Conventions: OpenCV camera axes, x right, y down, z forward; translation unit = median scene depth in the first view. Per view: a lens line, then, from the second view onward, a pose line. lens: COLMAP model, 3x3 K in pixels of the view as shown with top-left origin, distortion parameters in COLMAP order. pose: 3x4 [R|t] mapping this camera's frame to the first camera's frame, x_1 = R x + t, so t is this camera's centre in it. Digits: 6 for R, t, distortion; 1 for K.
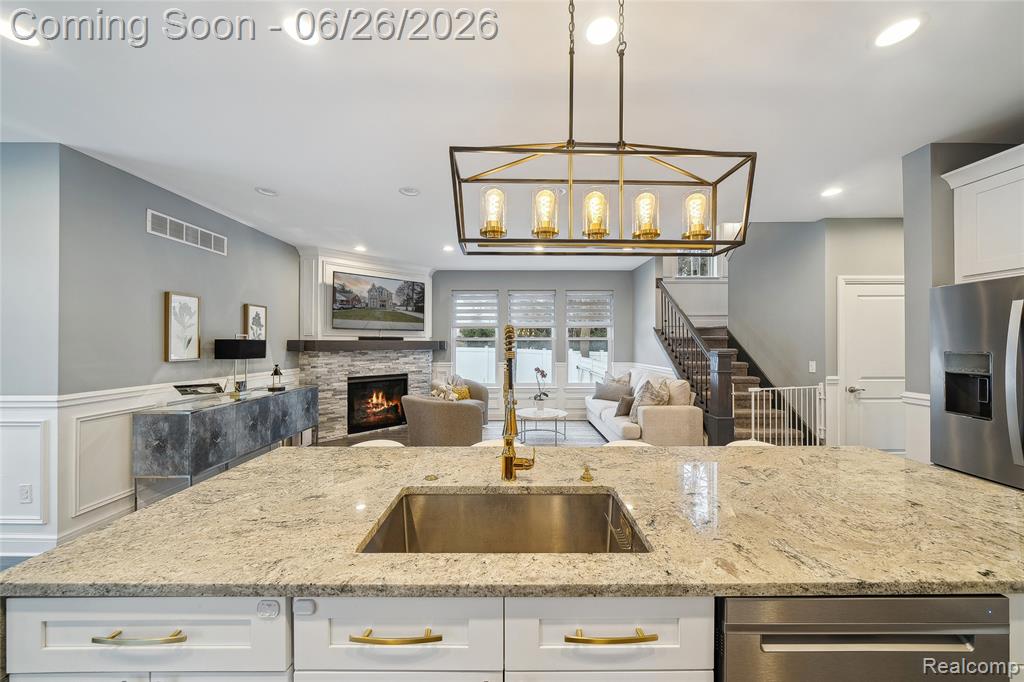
lens RADIAL K [[354.9, 0, 512.0], [0, 354.9, 341.0], [0, 0, 1]] dist [-0.005025, -0.000146]
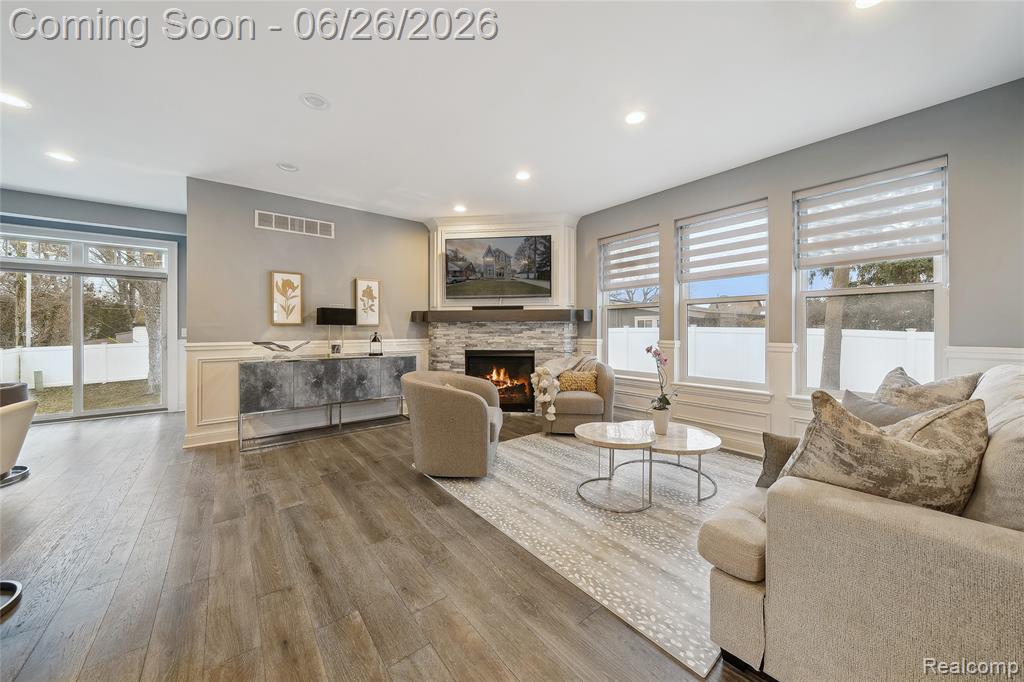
lens RADIAL K [[357.6, 0, 510.5], [0, 357.6, 328.1], [0, 0, 1]] dist [-0.000449, 0.000019]
pose [[0.632160, -0.005111, -0.774821, 0.366149], [0.007240, 0.999974, -0.000690, 0.047950], [0.774804, -0.005174, 0.632180, 0.520317]]
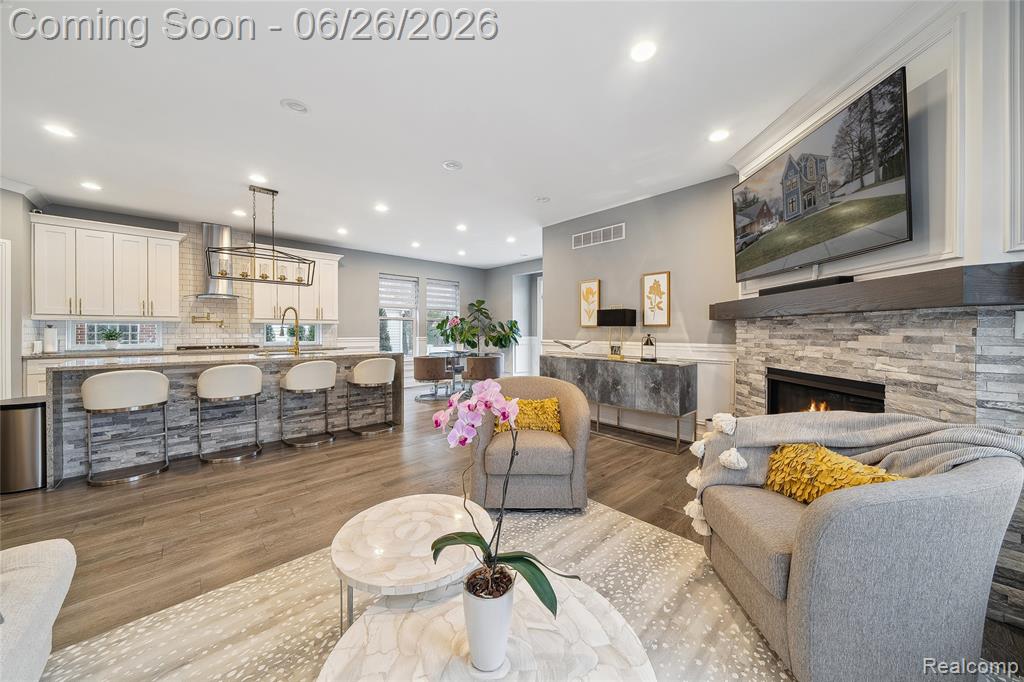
lens RADIAL K [[354.7, 0, 515.9], [0, 354.7, 334.1], [0, 0, 1]] dist [-0.000366, -0.000124]
pose [[-0.723274, 0.005439, -0.690540, 0.193596], [0.003802, 0.999985, 0.003893, 0.051106], [0.690551, 0.000190, -0.723284, 1.188032]]
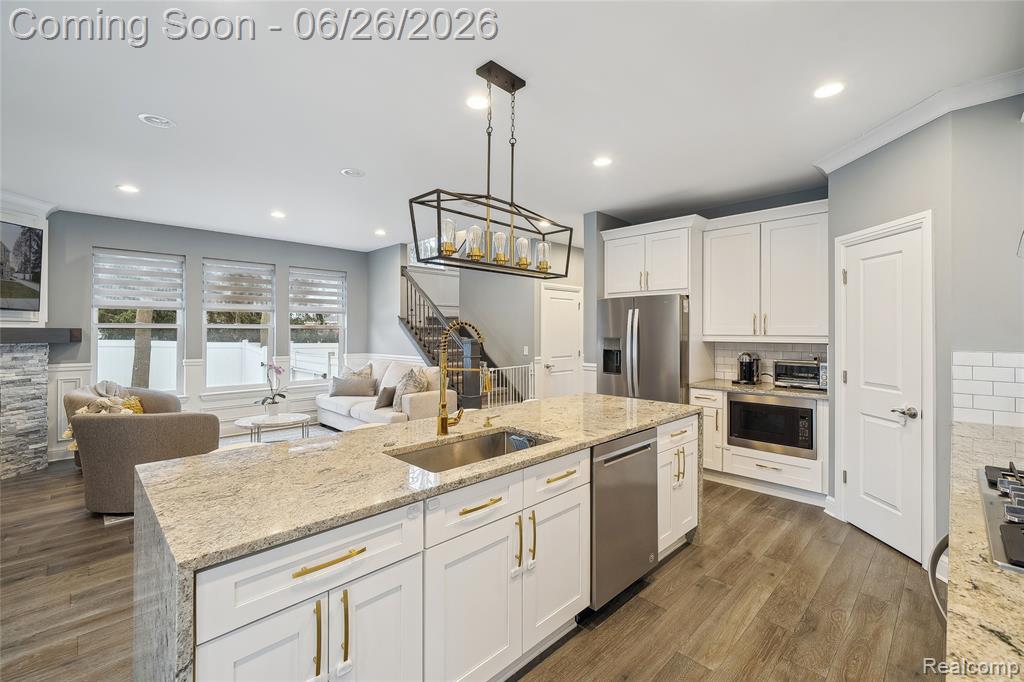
lens RADIAL K [[445.0, 0, 515.8], [0, 445.0, 330.1], [0, 0, 1]] dist [0.000570, 0.000157]
pose [[0.703624, 0.003915, 0.710562, -0.260742], [-0.004859, 0.999988, -0.000698, -0.000305], [-0.710556, -0.002962, 0.703635, -0.093972]]
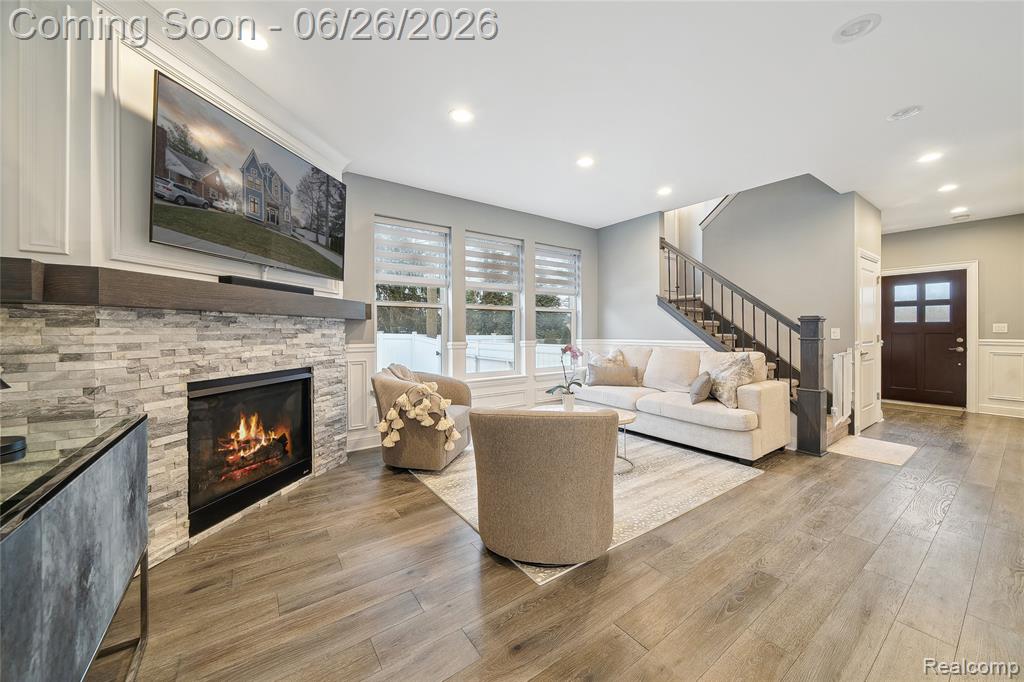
lens RADIAL K [[374.7, 0, 511.9], [0, 374.7, 331.6], [0, 0, 1]] dist [-0.000311, -0.000042]
pose [[0.810506, -0.001611, 0.585728, -0.440738], [-0.001720, 0.999985, 0.005131, 0.048950], [-0.585728, -0.005166, 0.810491, 0.515680]]
